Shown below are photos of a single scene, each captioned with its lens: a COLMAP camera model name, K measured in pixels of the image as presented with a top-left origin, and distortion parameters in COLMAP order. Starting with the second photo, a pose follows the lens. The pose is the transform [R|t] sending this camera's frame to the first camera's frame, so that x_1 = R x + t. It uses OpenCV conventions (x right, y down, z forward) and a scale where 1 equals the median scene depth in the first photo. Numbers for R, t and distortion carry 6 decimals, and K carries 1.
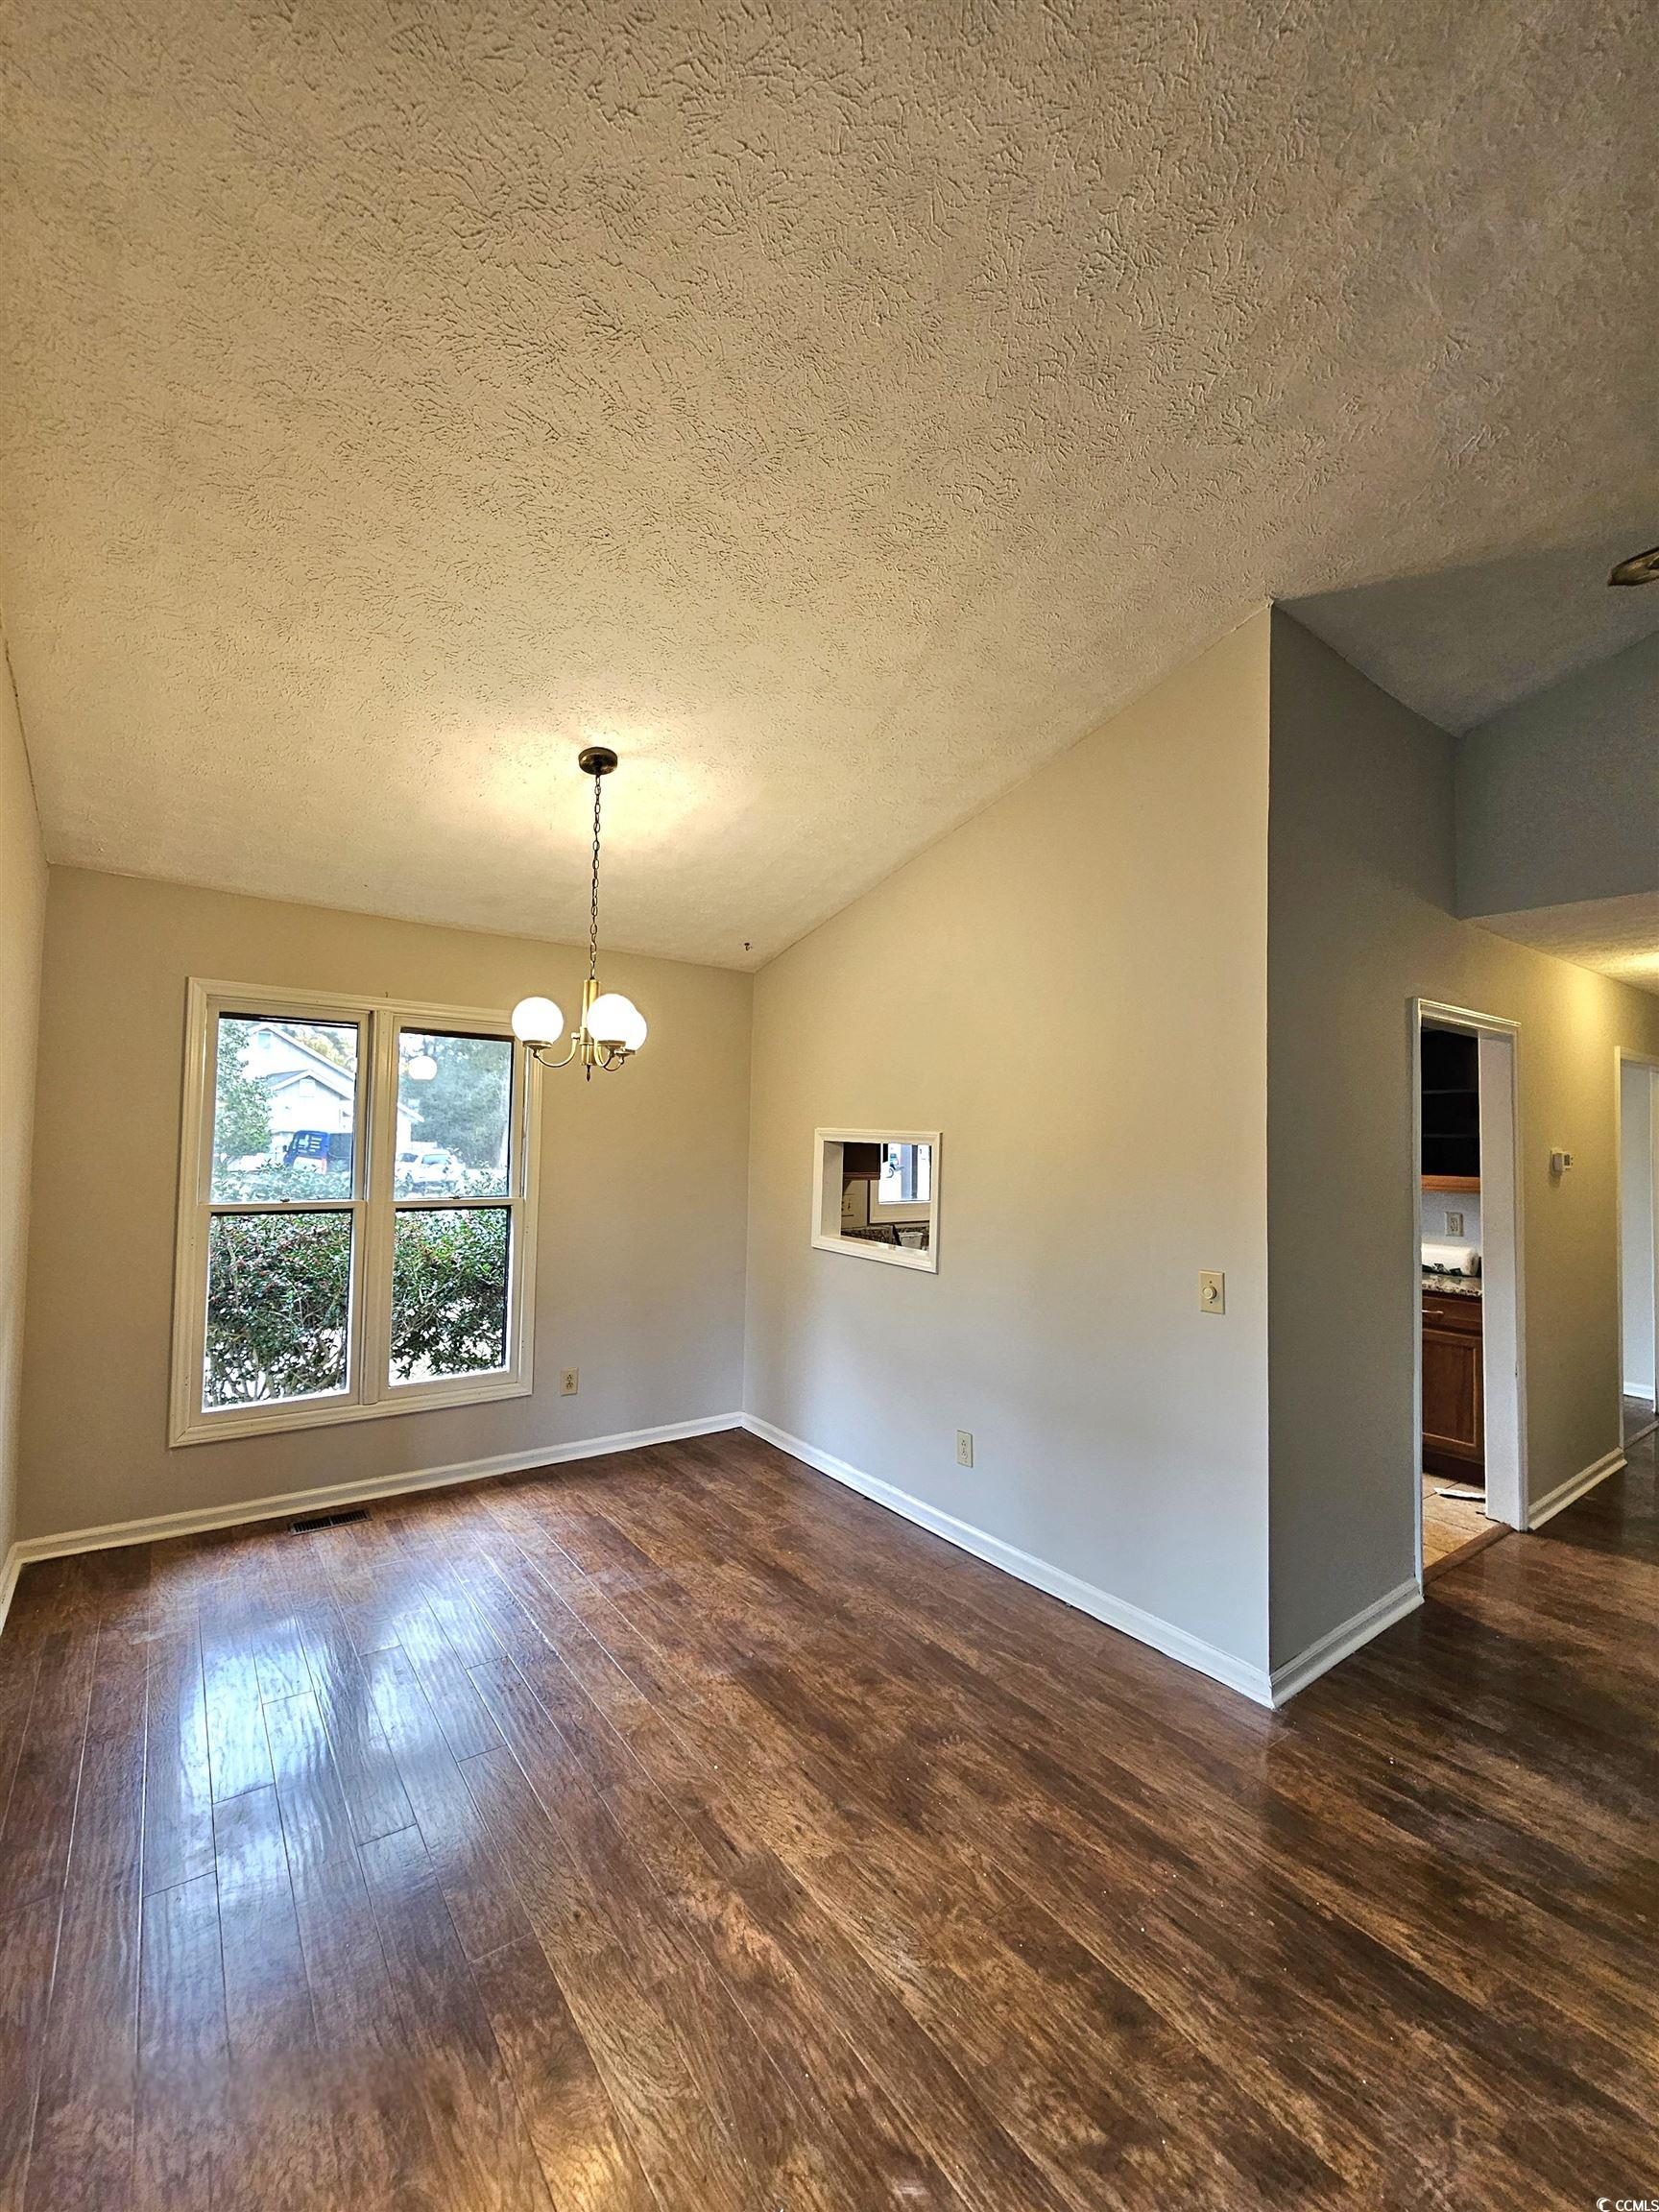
lens RADIAL K [[908.7, 0, 826.6], [0, 908.7, 1102.4], [0, 0, 1]] dist [0.000776, -0.000902]
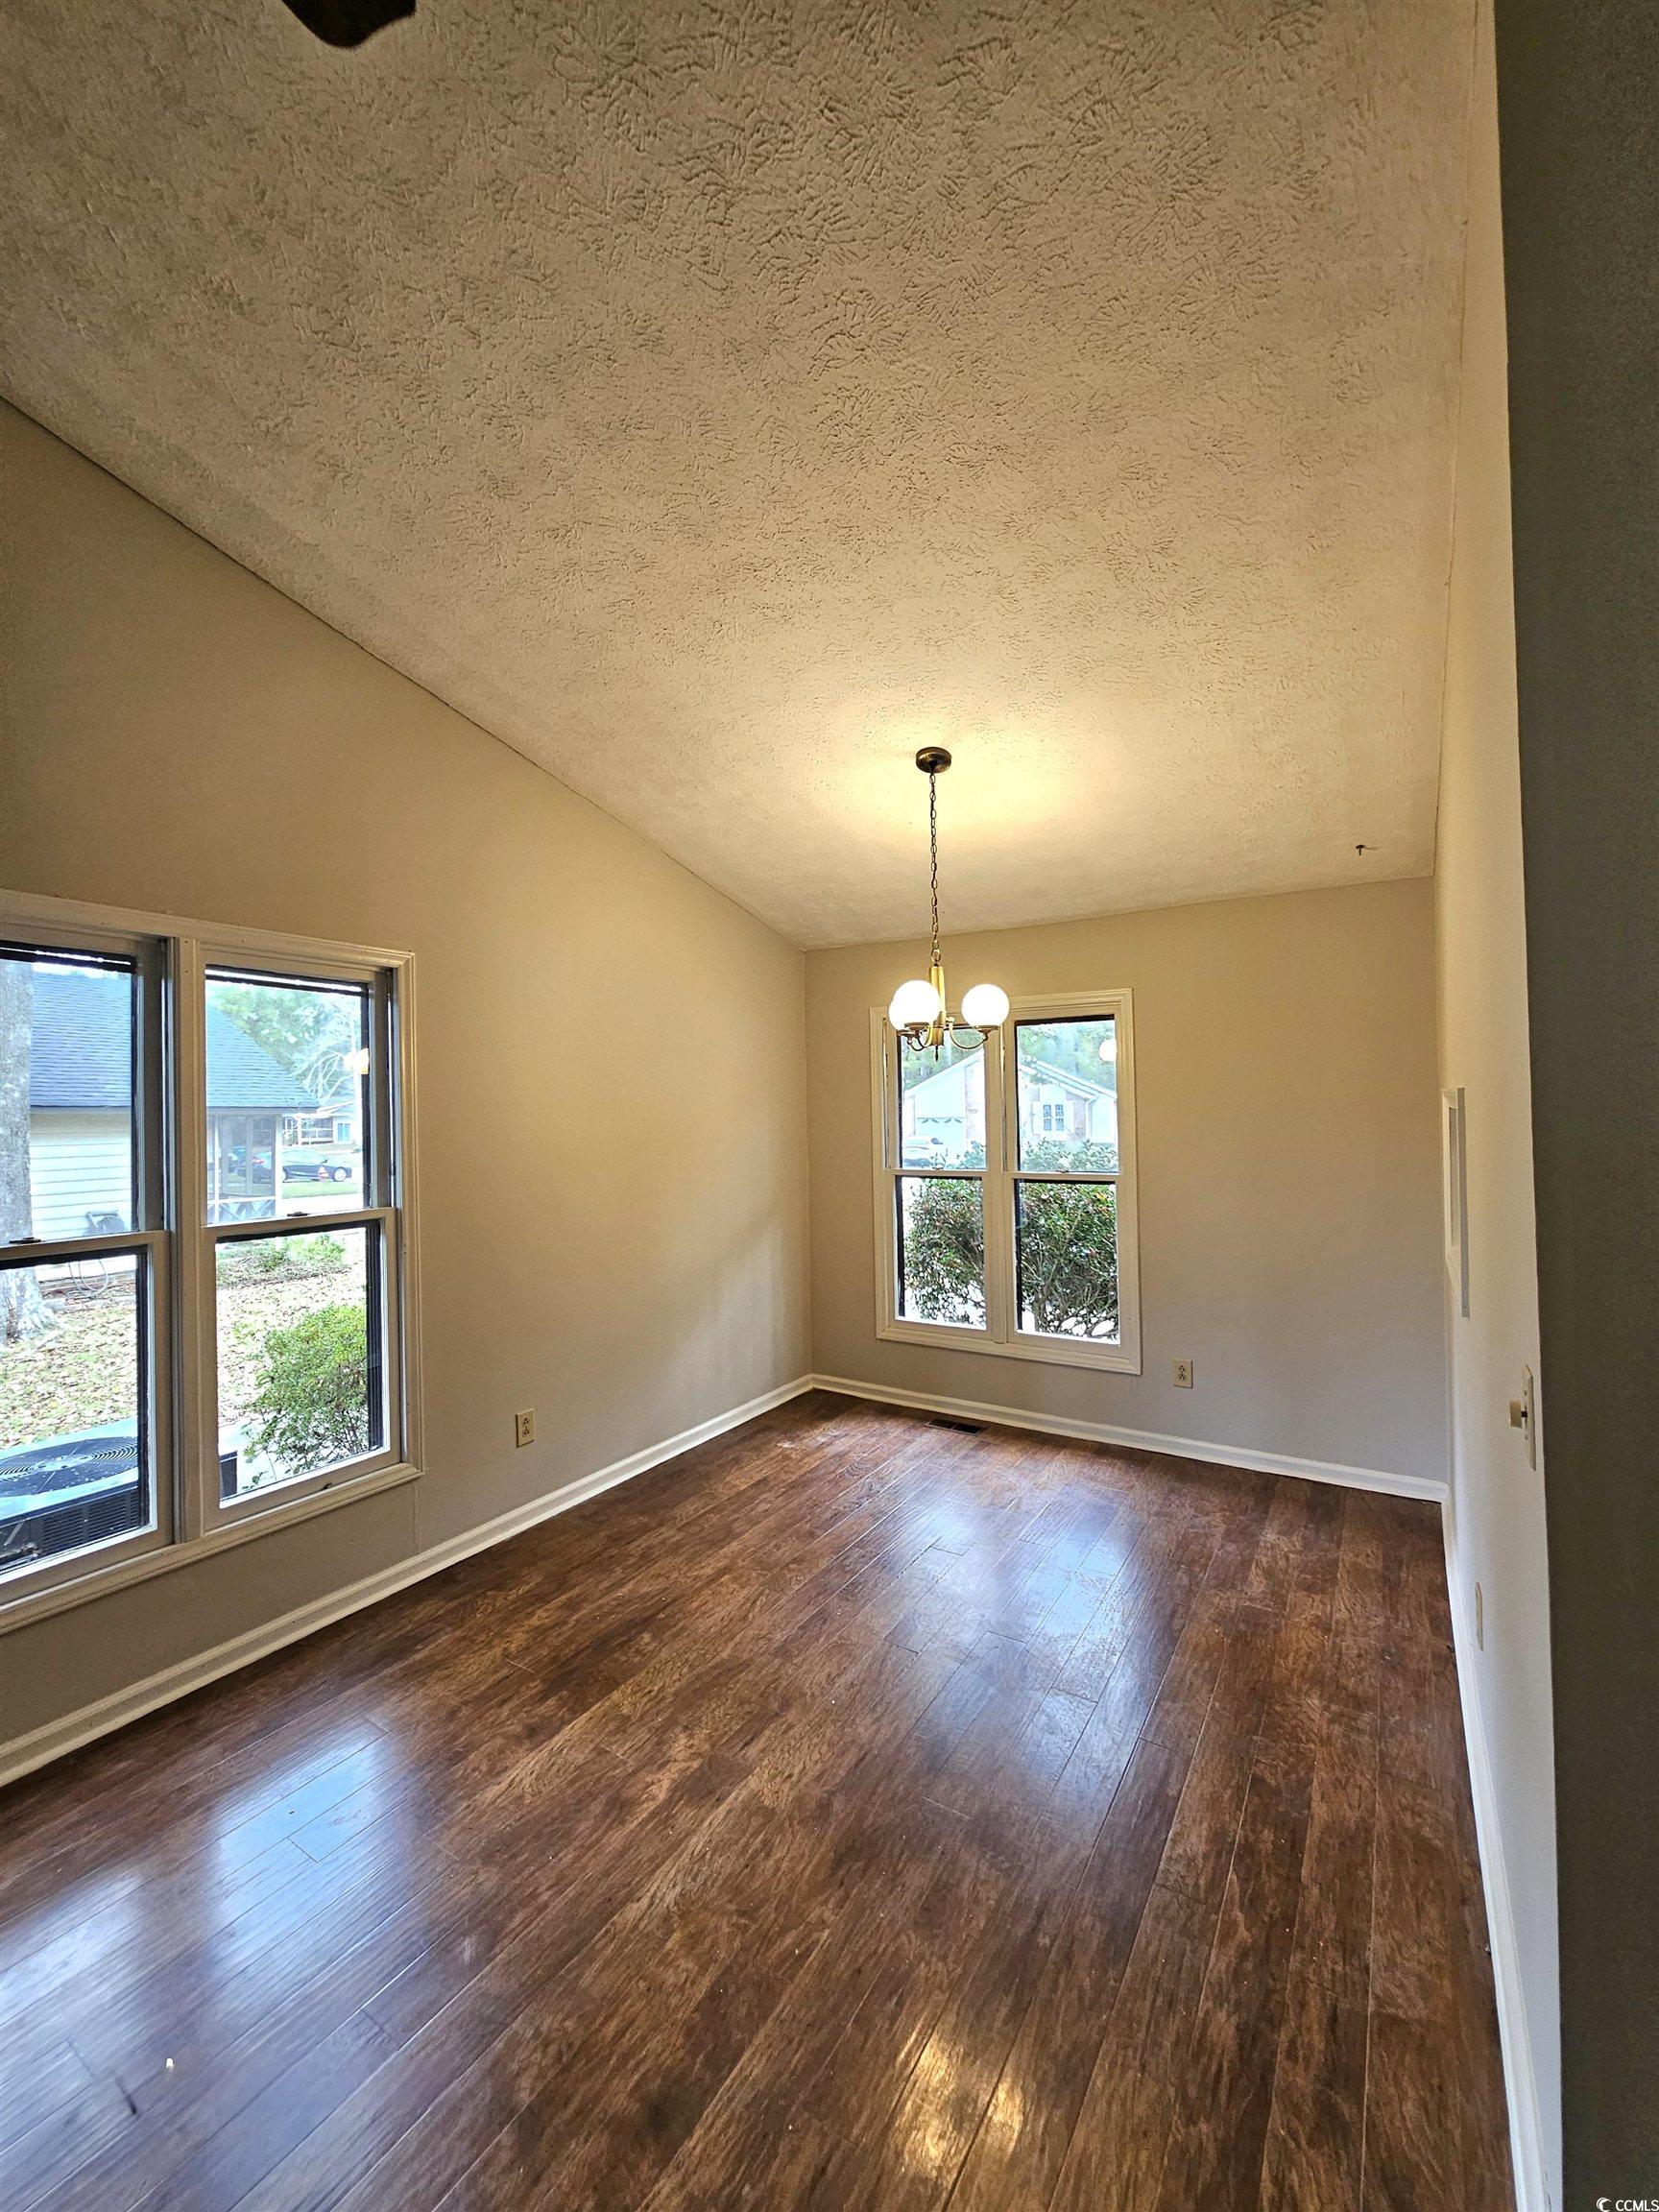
lens RADIAL K [[908.7, 0, 831.0], [0, 908.7, 1109.0], [0, 0, 1]] dist [0.000776, -0.000902]
pose [[0.362849, -0.034982, -0.931191, 1.083996], [0.059404, 0.998131, -0.014349, 0.064853], [0.929953, -0.050110, 0.364249, 0.782303]]
